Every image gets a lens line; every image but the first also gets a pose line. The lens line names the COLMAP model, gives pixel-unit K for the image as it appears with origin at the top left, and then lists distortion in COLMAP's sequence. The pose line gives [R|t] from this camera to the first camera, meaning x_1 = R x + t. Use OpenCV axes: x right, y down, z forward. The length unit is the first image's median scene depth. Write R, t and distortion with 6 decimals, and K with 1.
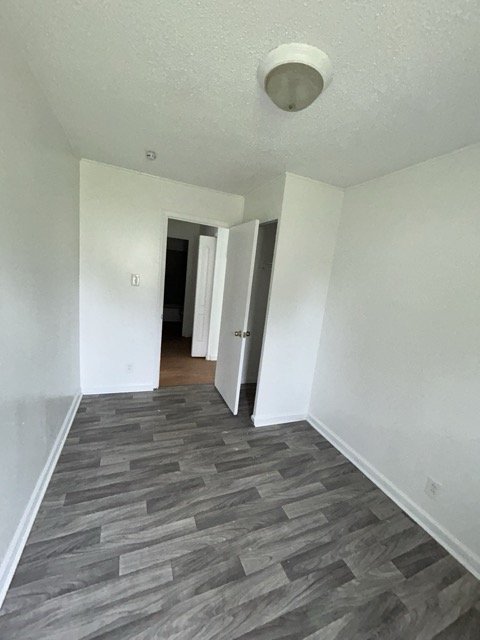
lens RADIAL K [[262.4, 0, 234.4], [0, 262.4, 318.5], [0, 0, 1]] dist [0.001640, 0.000663]
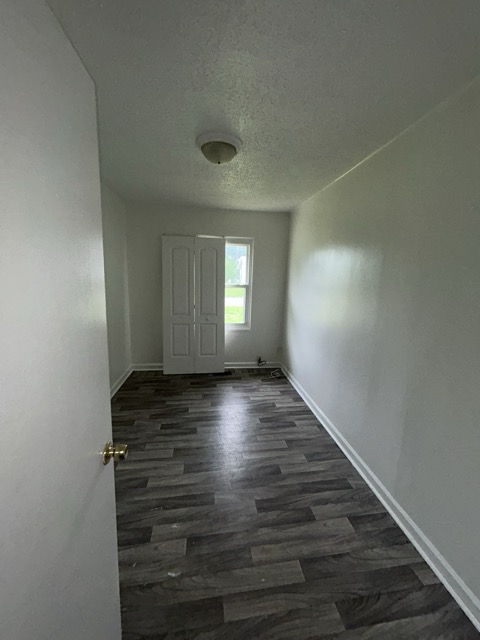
lens RADIAL K [[262.4, 0, 234.8], [0, 262.4, 323.0], [0, 0, 1]] dist [0.001640, 0.000663]
pose [[-0.959489, -0.182374, 0.214755, -0.247292], [-0.091754, 0.922944, 0.373840, -0.342733], [-0.266386, 0.338991, -0.902288, 1.800947]]
